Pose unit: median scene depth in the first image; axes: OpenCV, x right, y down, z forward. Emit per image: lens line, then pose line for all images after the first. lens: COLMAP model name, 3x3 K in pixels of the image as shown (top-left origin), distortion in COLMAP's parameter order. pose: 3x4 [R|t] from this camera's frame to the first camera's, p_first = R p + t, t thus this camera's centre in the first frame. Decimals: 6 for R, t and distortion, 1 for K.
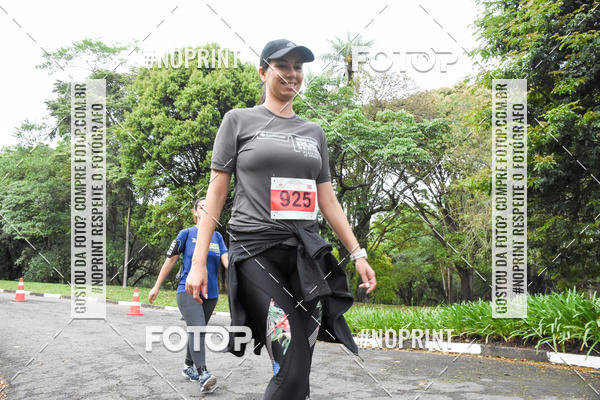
lens RADIAL K [[471.5, 0, 299.4], [0, 471.5, 202.0], [0, 0, 1]] dist [-0.150937, 0.104823]
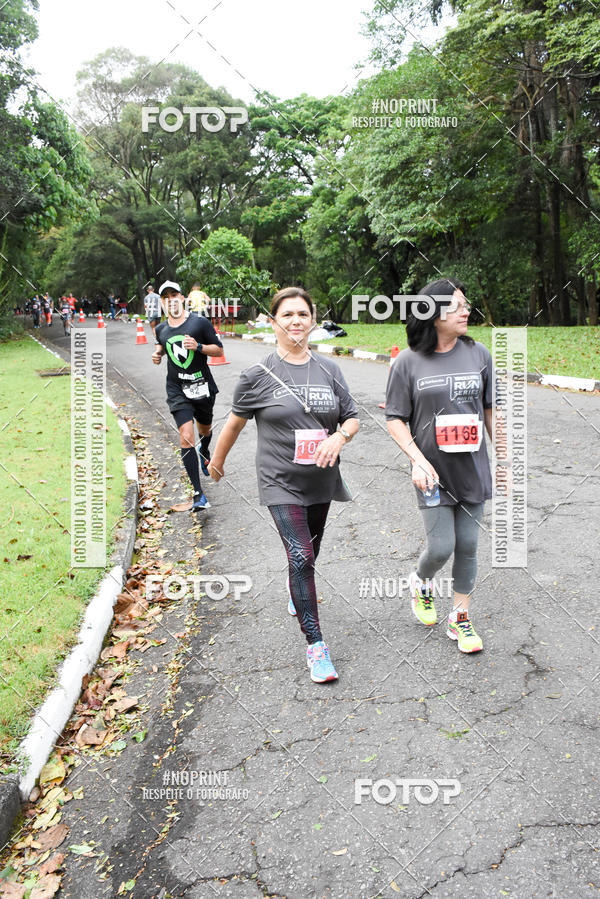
lens RADIAL K [[755.5, 0, 301.3], [0, 755.5, 423.0], [0, 0, 1]] dist [-0.020746, 0.003559]
pose [[0.758404, 0.047630, -0.650042, -0.164154], [0.170684, 0.948009, 0.268600, 0.030612], [0.629039, -0.314660, 0.710844, 0.299057]]
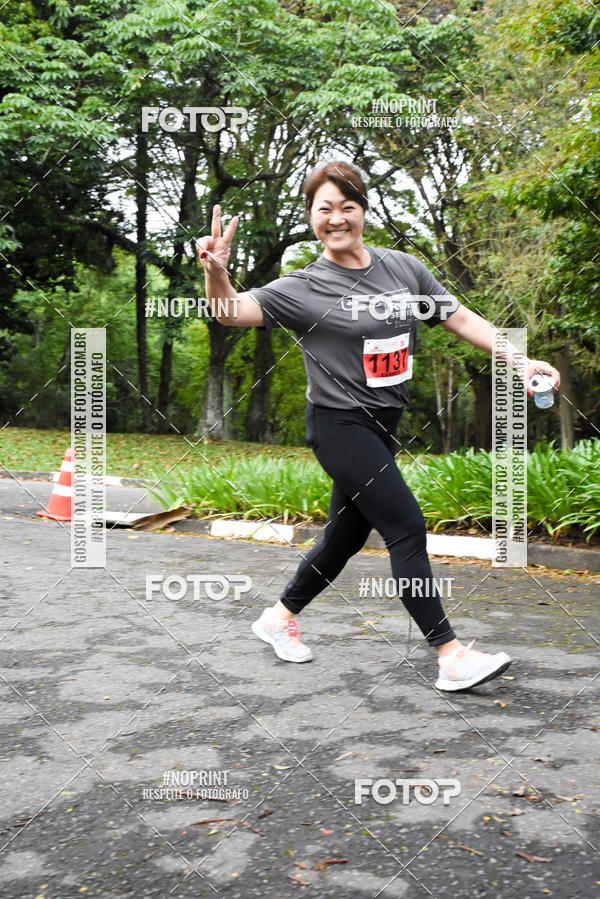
lens RADIAL K [[1062.7, 0, 313.3], [0, 1062.7, 451.4], [0, 0, 1]] dist [0.102606, 0.000000]
pose [[0.983849, 0.002682, 0.178982, 0.000395], [-0.042054, 0.975364, 0.216554, -0.004017], [-0.173992, -0.220584, 0.959724, -0.007027]]
